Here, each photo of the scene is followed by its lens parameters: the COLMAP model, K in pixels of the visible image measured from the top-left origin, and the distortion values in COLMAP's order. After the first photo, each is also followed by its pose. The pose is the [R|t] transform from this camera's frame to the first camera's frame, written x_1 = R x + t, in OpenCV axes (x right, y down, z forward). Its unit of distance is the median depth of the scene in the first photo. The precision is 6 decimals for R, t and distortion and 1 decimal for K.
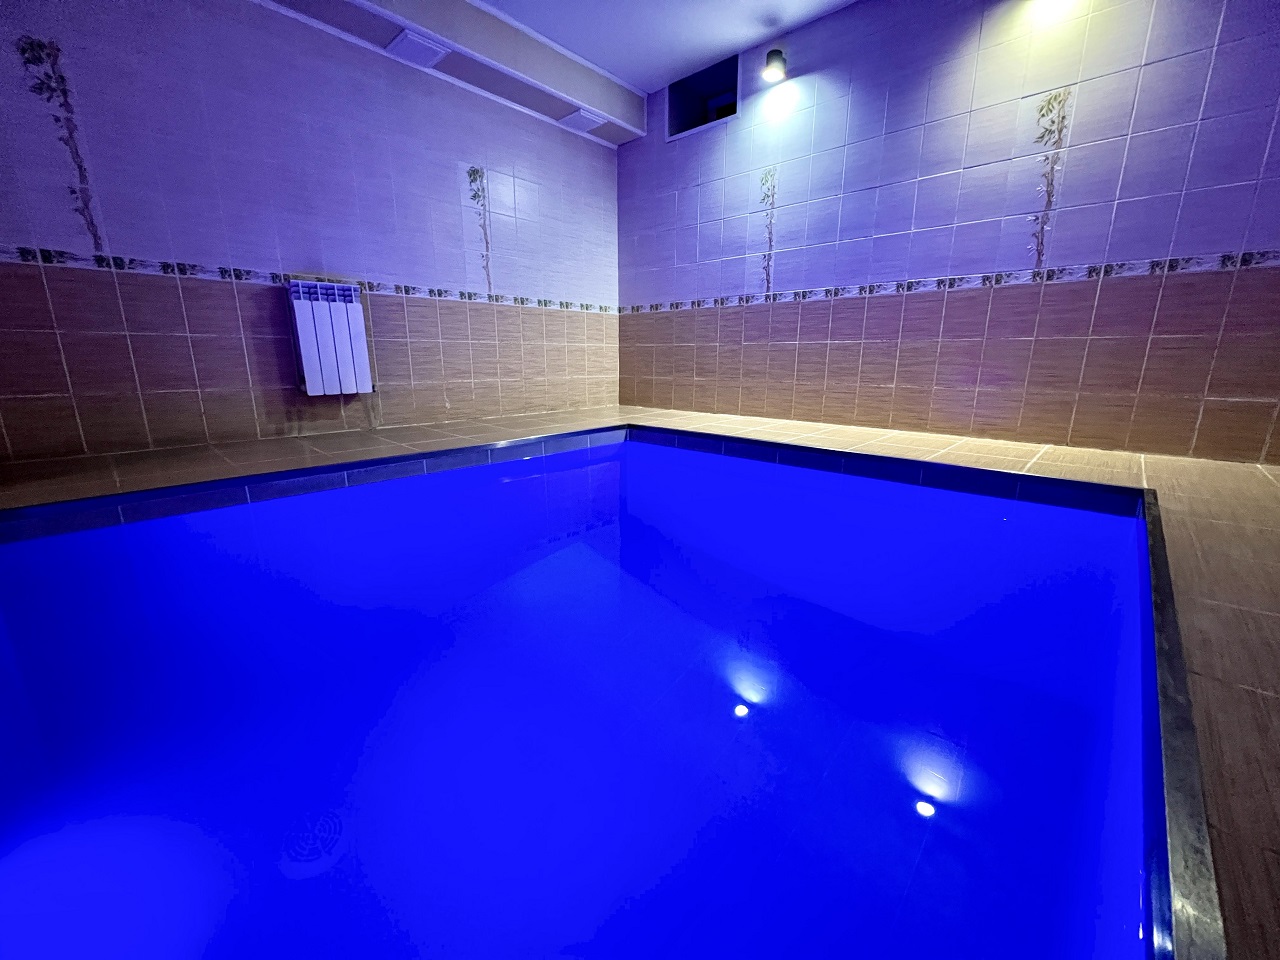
lens RADIAL K [[512.5, 0, 653.0], [0, 512.5, 489.1], [0, 0, 1]] dist [-0.005021, 0.001555]
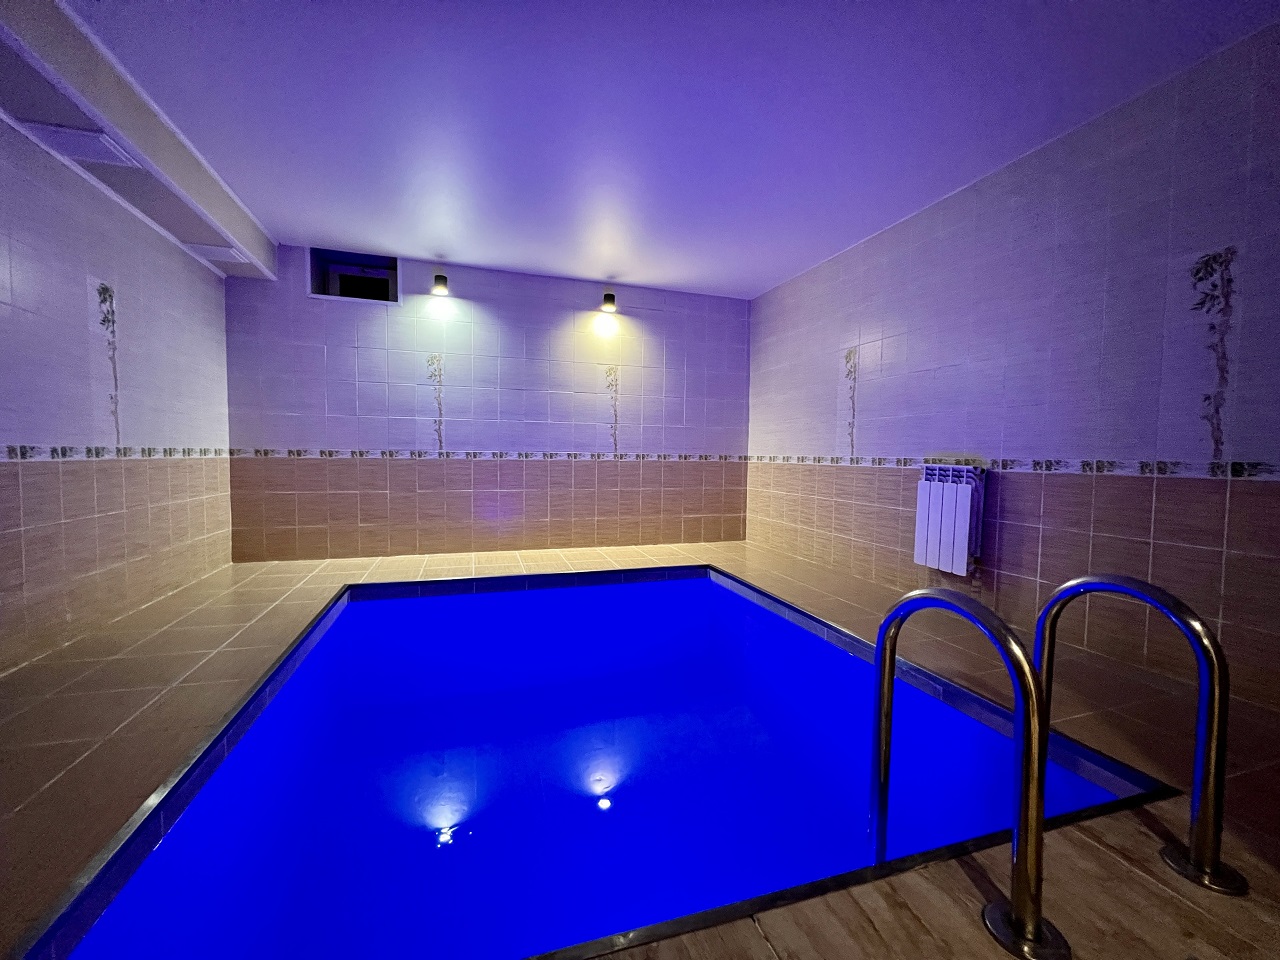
lens RADIAL K [[512.5, 0, 652.2], [0, 512.5, 487.4], [0, 0, 1]] dist [-0.005021, 0.001555]
pose [[0.471756, -0.048787, 0.880378, -0.641956], [0.201610, 0.977985, -0.053837, -0.148049], [-0.858370, 0.202891, 0.471206, 0.040043]]
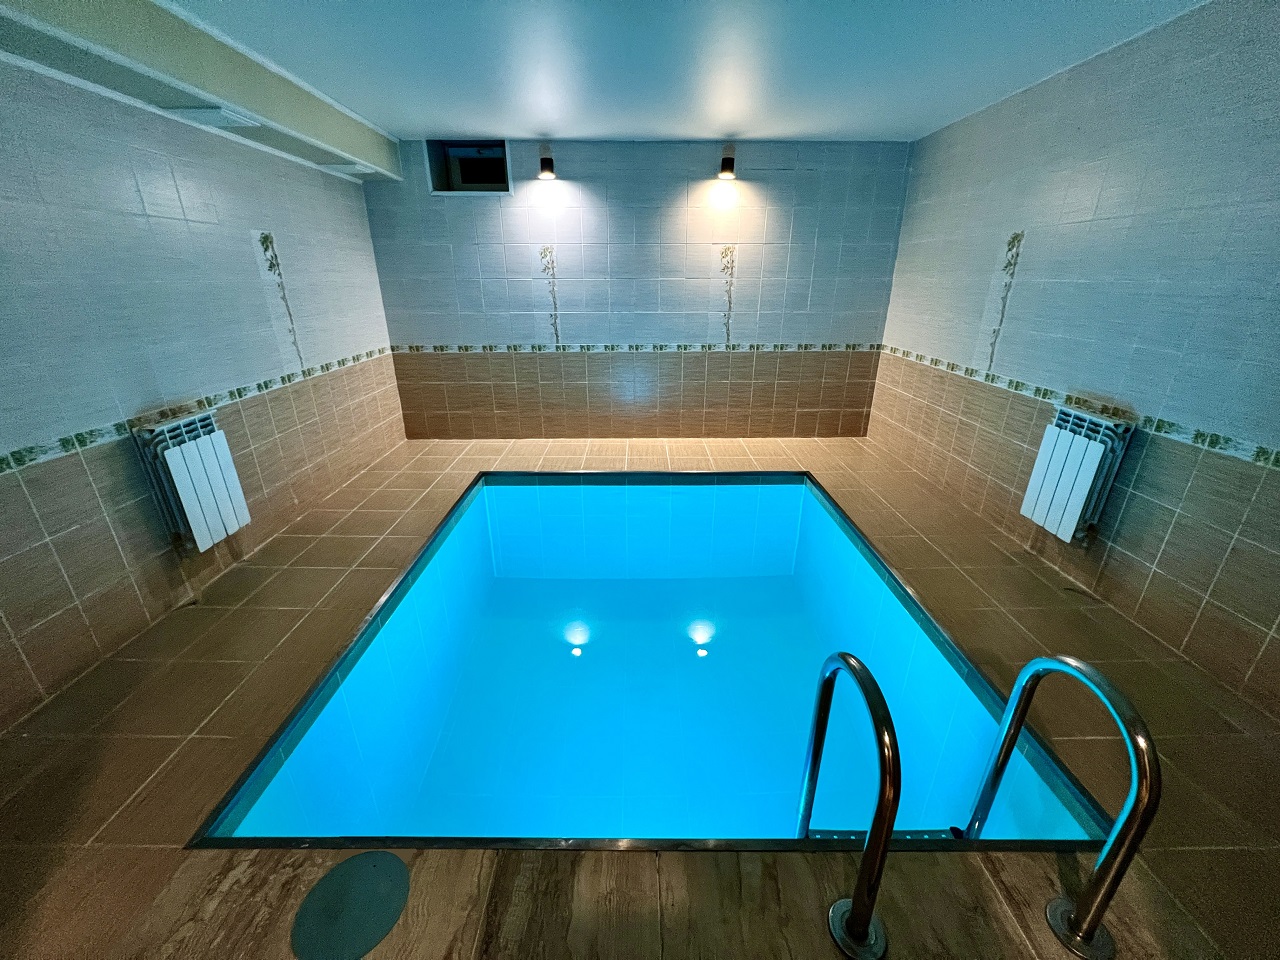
lens RADIAL K [[512.5, 0, 659.4], [0, 512.5, 488.4], [0, 0, 1]] dist [-0.005021, 0.001555]
pose [[0.712143, -0.261404, 0.651553, -0.554596], [0.161955, 0.964230, 0.209834, -0.285745], [-0.683098, -0.043910, 0.729005, -0.116725]]
